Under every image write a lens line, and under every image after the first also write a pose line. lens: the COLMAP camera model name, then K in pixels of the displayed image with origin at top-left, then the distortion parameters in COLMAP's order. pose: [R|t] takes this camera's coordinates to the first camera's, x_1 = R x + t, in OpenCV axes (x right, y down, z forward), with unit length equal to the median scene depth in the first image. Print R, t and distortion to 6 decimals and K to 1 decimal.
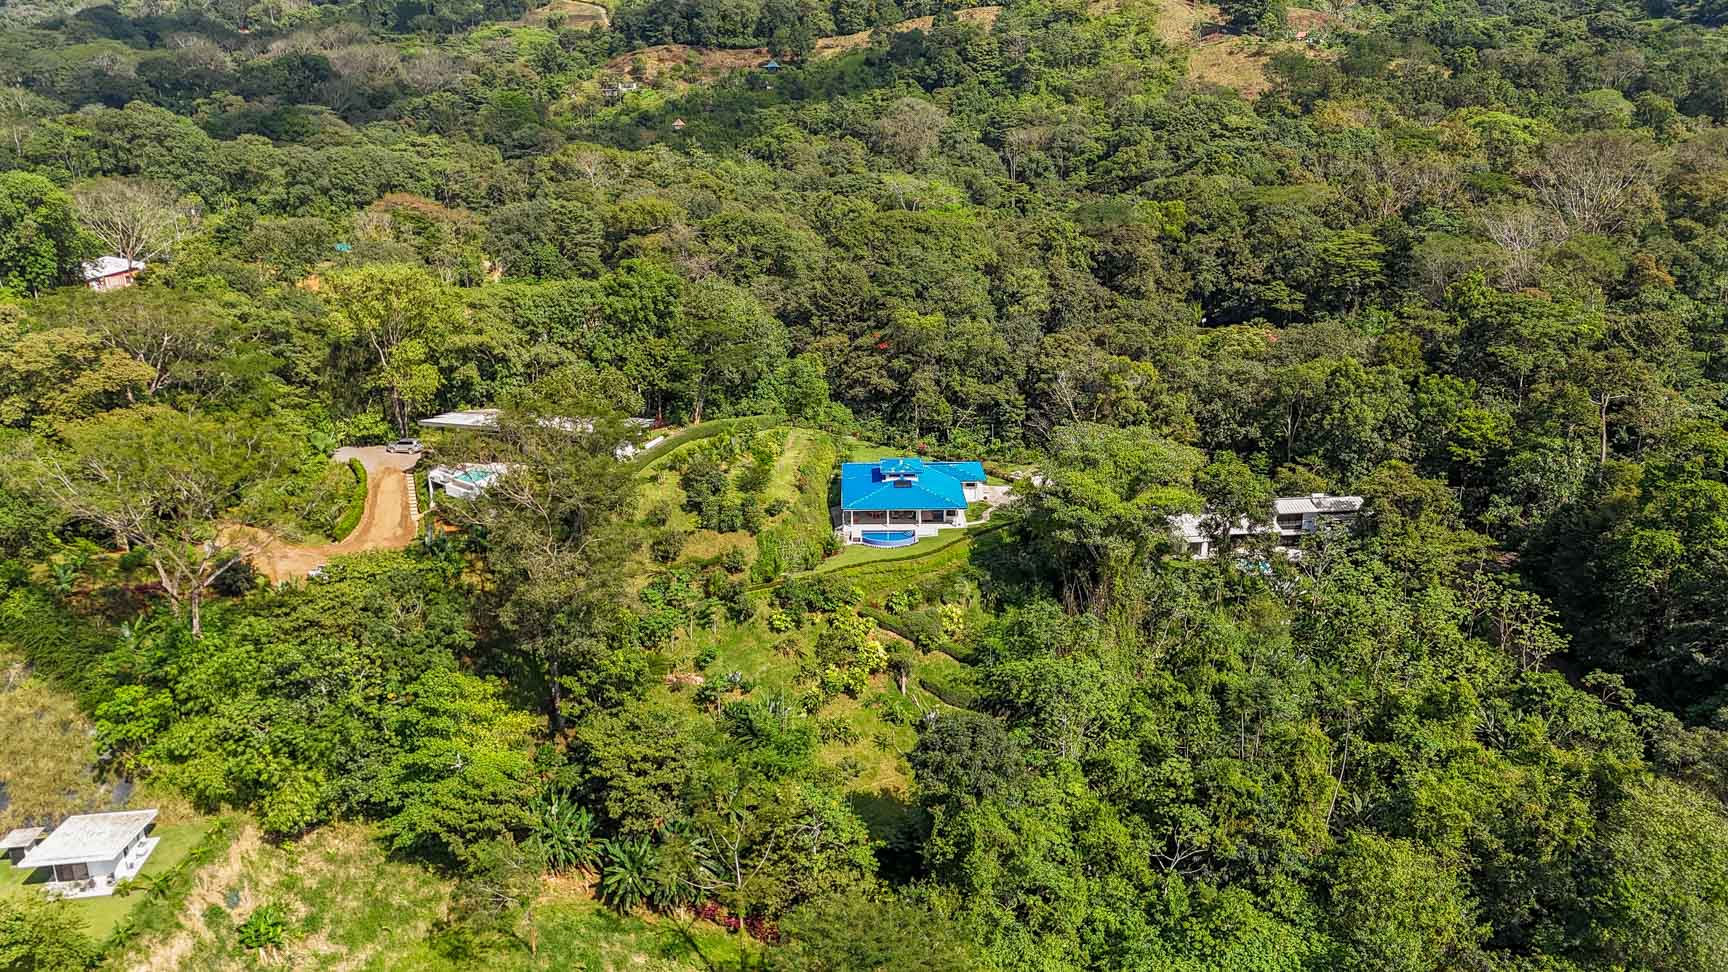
lens RADIAL K [[1279.5, 0, 868.2], [0, 1279.5, 492.6], [0, 0, 1]] dist [0.069078, -0.072769]
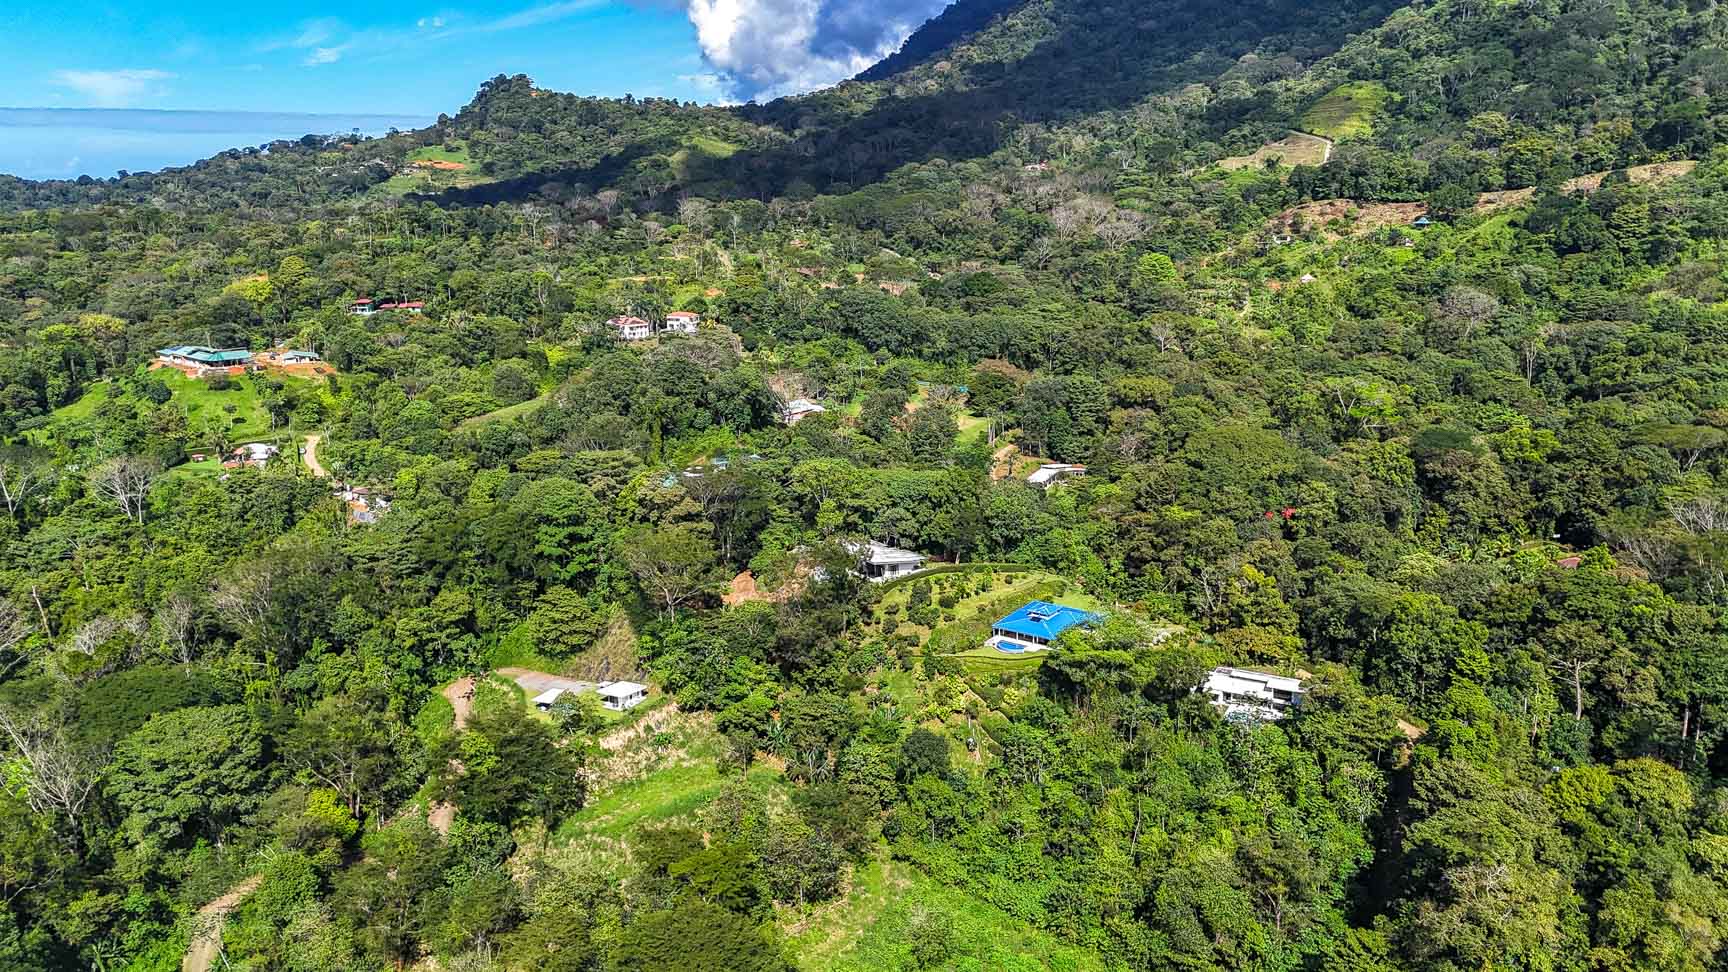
lens RADIAL K [[1279.5, 0, 850.0], [0, 1279.5, 472.8], [0, 0, 1]] dist [0.069078, -0.072769]
pose [[0.809837, 0.132732, -0.571443, 0.821873], [-0.166652, 0.985990, -0.007154, -0.154679], [0.562487, 0.101026, 0.820611, -0.631490]]
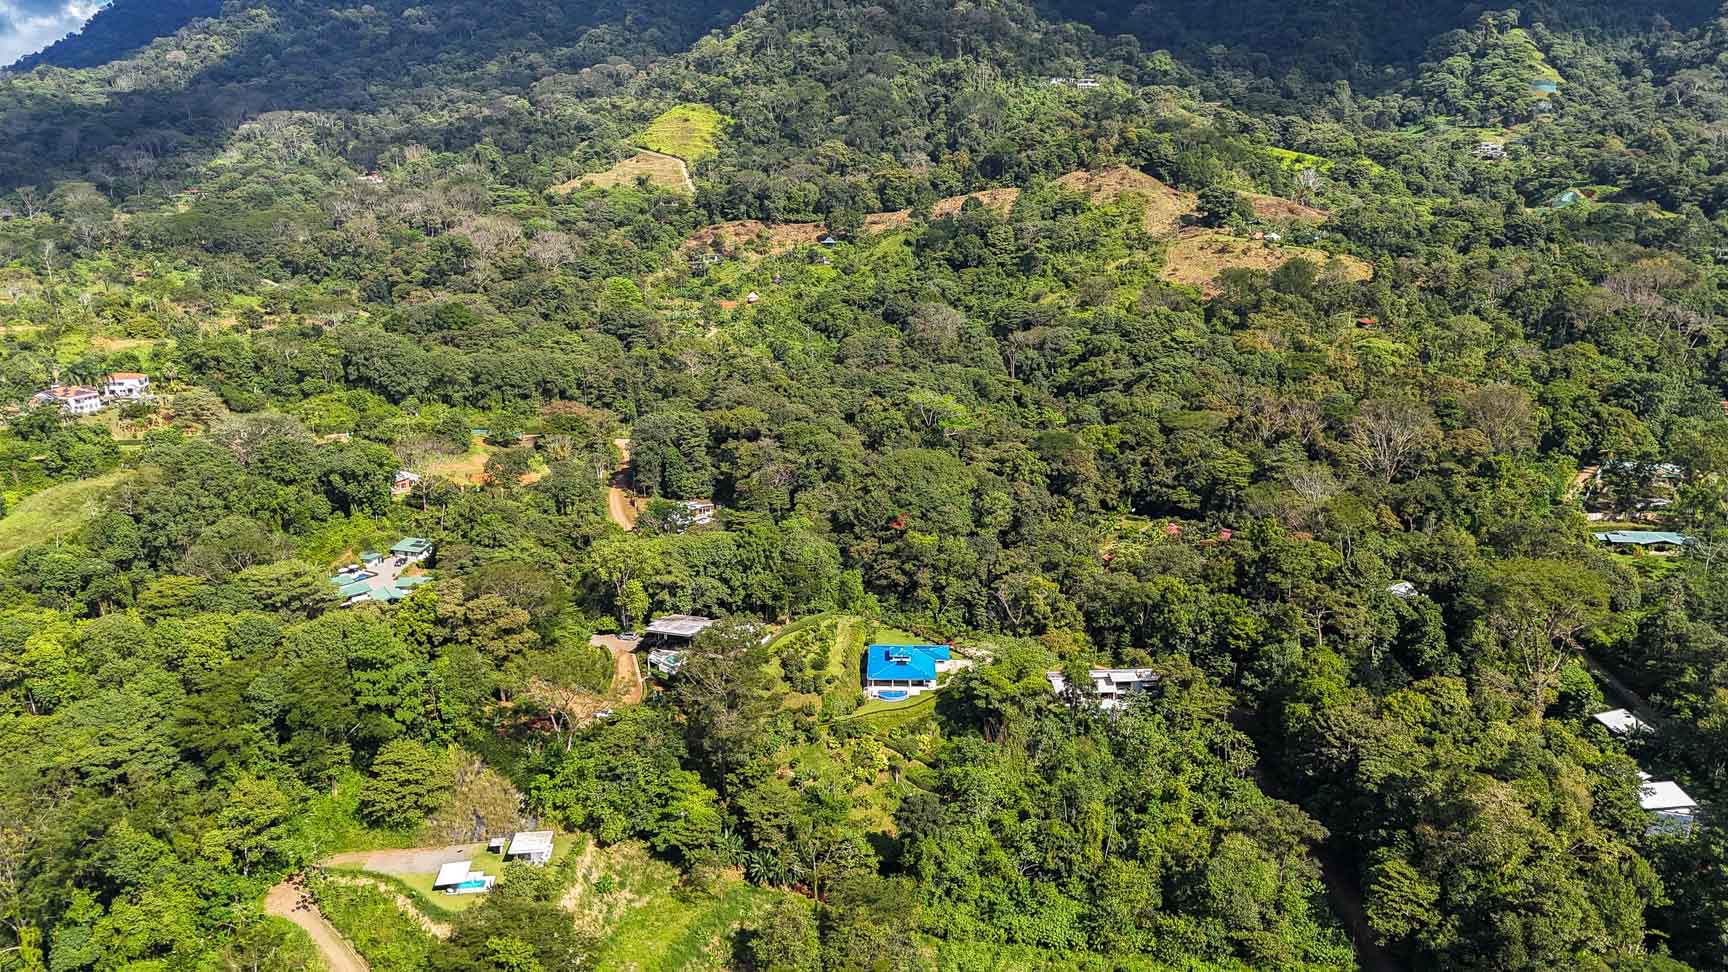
lens RADIAL K [[1279.5, 0, 869.1], [0, 1279.5, 491.3], [0, 0, 1]] dist [0.069078, -0.072769]
pose [[0.999268, 0.013428, -0.035815, 0.043751], [-0.015200, 0.998649, -0.049683, -0.163372], [0.035100, 0.050191, 0.998123, -0.842770]]
